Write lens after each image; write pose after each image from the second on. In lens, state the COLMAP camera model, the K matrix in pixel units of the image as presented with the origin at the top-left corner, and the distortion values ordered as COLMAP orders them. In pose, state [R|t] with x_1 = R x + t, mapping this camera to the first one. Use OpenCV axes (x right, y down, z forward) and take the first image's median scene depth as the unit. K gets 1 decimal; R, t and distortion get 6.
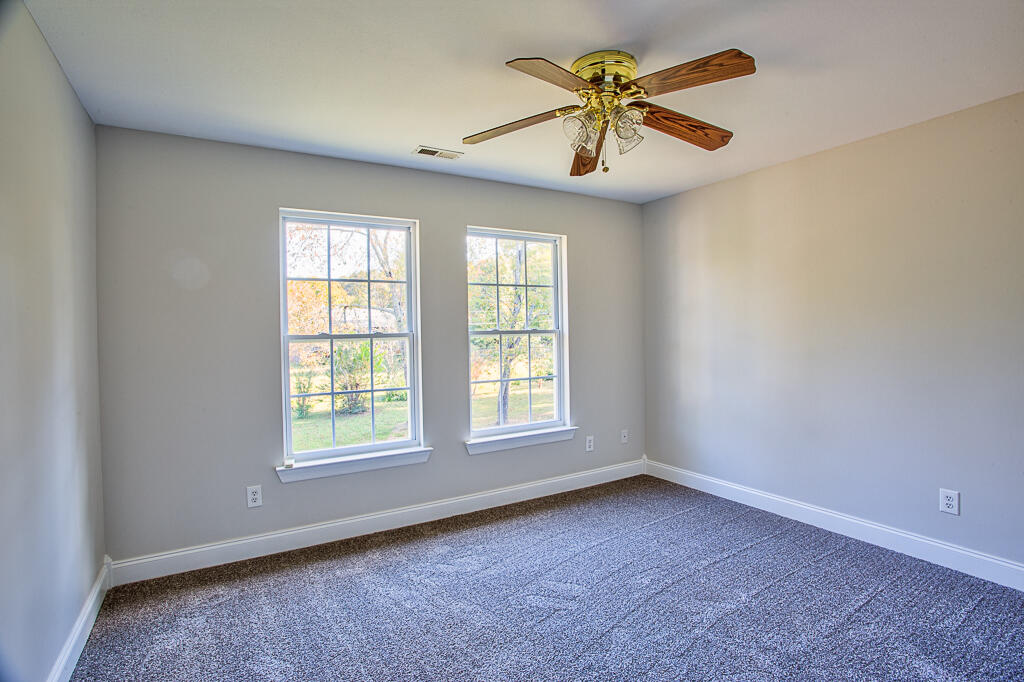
lens RADIAL K [[500.3, 0, 497.5], [0, 500.3, 336.0], [0, 0, 1]] dist [-0.075680, 0.030965]
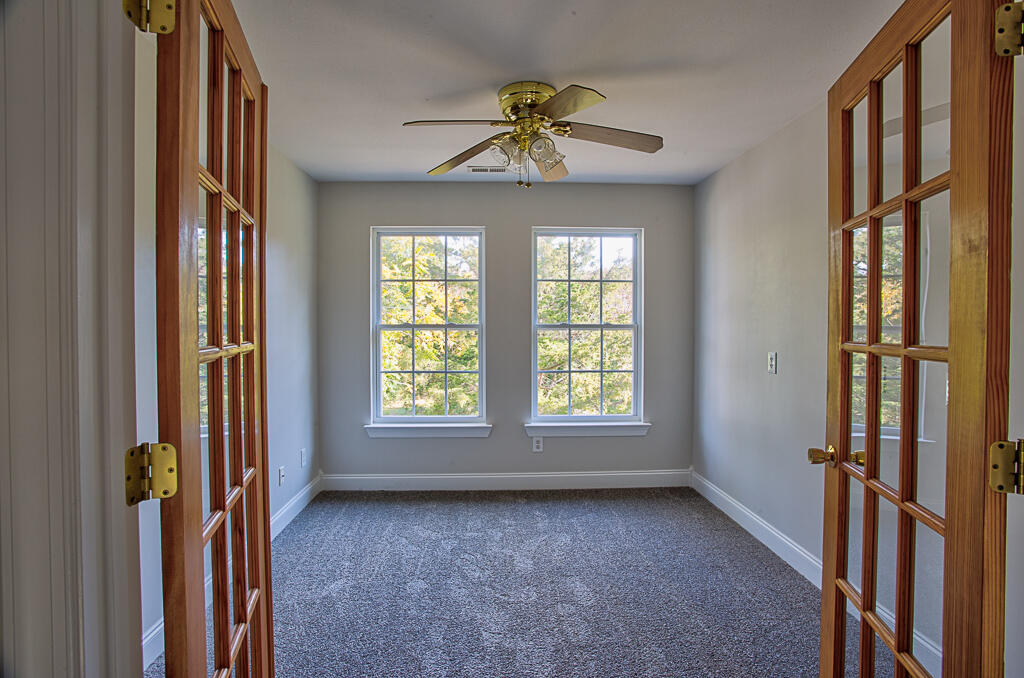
lens RADIAL K [[413.5, 0, 512.0], [0, 413.5, 339.0], [0, 0, 1]] dist [-0.052742, 0.014127]
pose [[0.886229, 0.037703, -0.461710, 0.324045], [-0.023644, 0.999065, 0.036198, -0.008680], [0.462643, -0.021163, 0.886292, 0.180882]]
